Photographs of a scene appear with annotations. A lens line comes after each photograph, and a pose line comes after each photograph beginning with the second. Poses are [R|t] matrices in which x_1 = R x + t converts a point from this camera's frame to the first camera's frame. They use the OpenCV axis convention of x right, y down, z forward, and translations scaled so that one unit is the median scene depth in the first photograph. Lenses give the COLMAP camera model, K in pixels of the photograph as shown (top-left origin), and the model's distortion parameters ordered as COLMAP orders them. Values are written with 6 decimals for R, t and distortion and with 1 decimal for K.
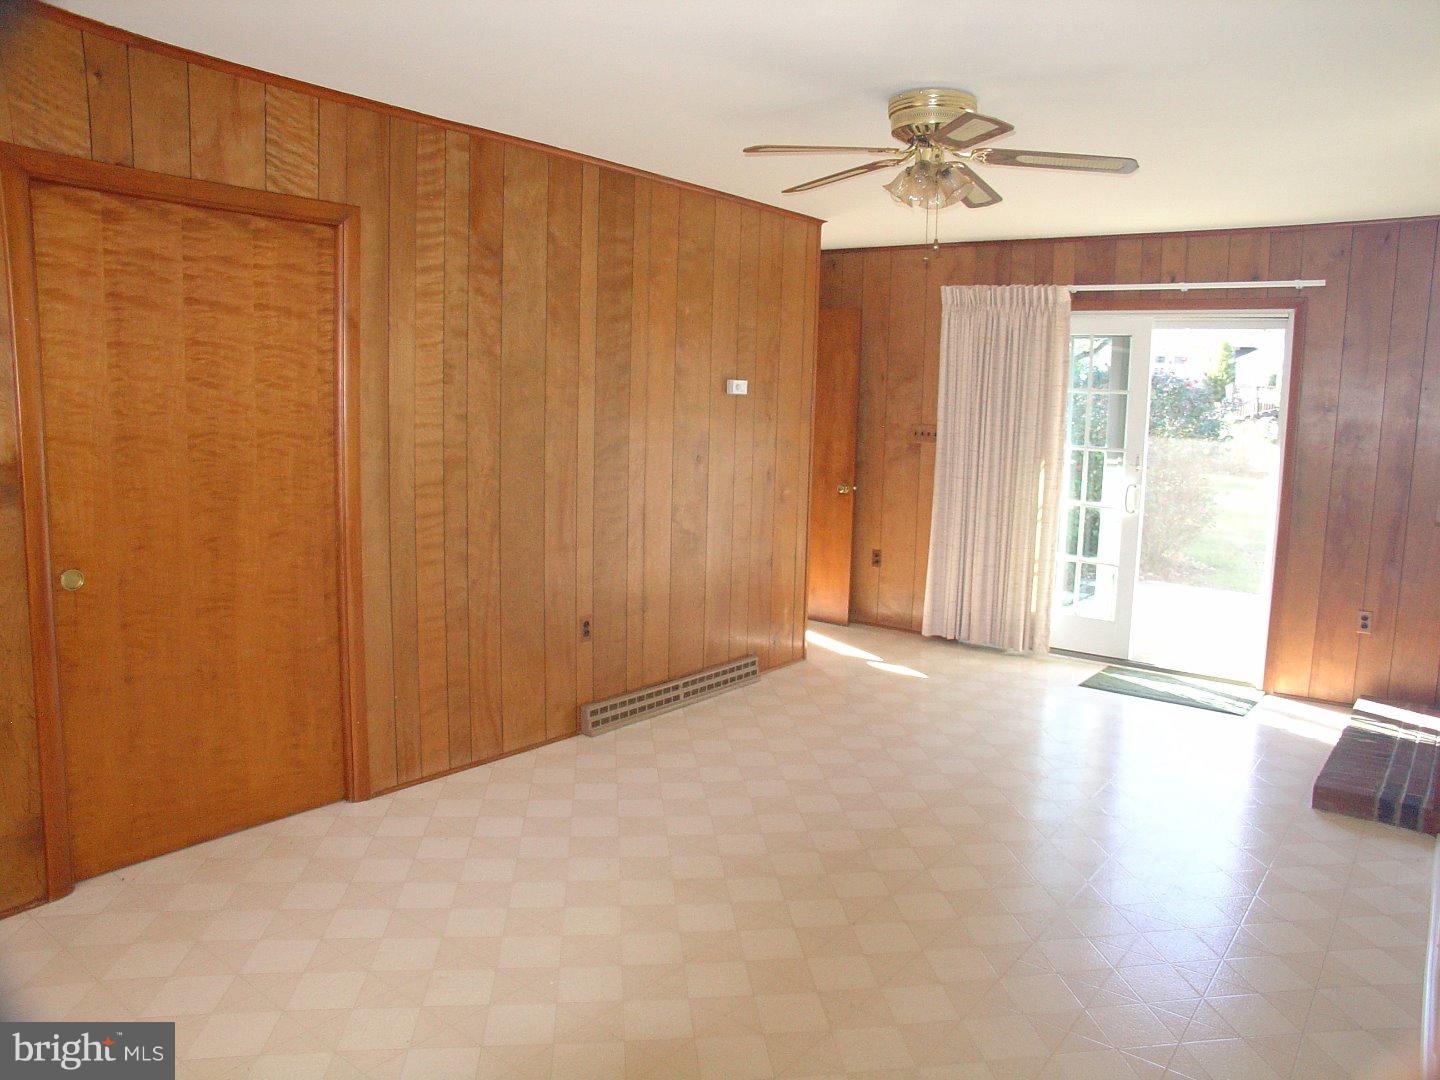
lens RADIAL K [[1039.6, 0, 754.2], [0, 1039.6, 525.2], [0, 0, 1]] dist [-0.178487, 0.155361]
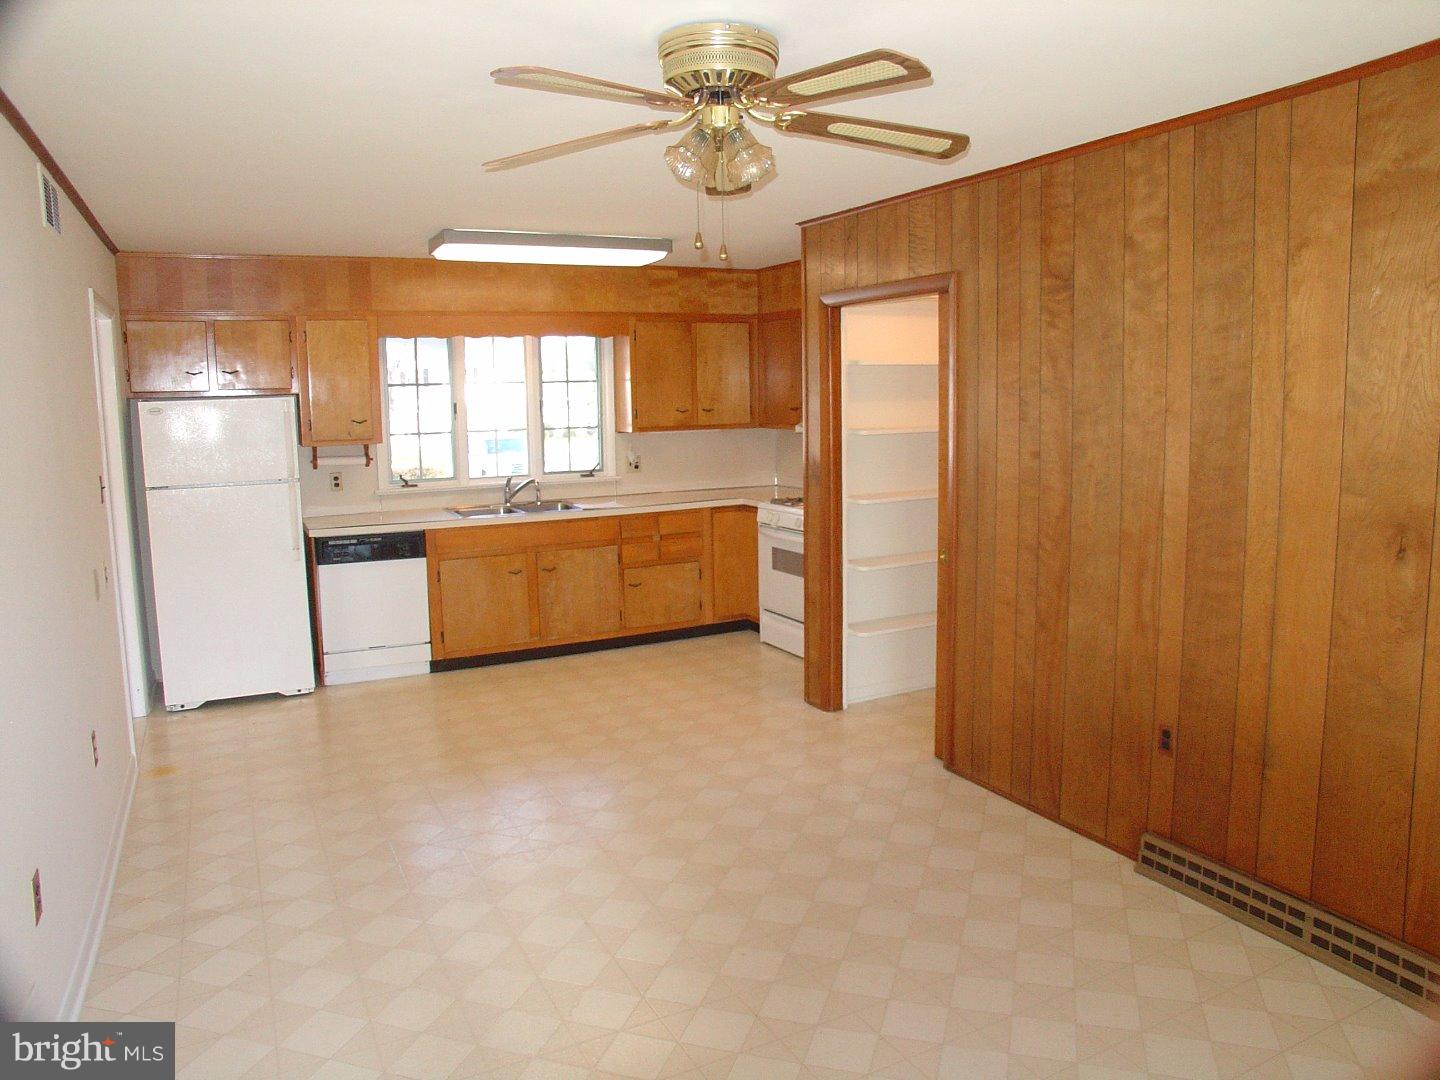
lens RADIAL K [[1039.6, 0, 754.2], [0, 1039.6, 525.2], [0, 0, 1]] dist [-0.178487, 0.155361]
pose [[-0.417915, 0.091734, -0.903843, 0.699600], [-0.108147, 0.982791, 0.149751, -0.150768], [0.902026, 0.160331, -0.400802, 1.117759]]
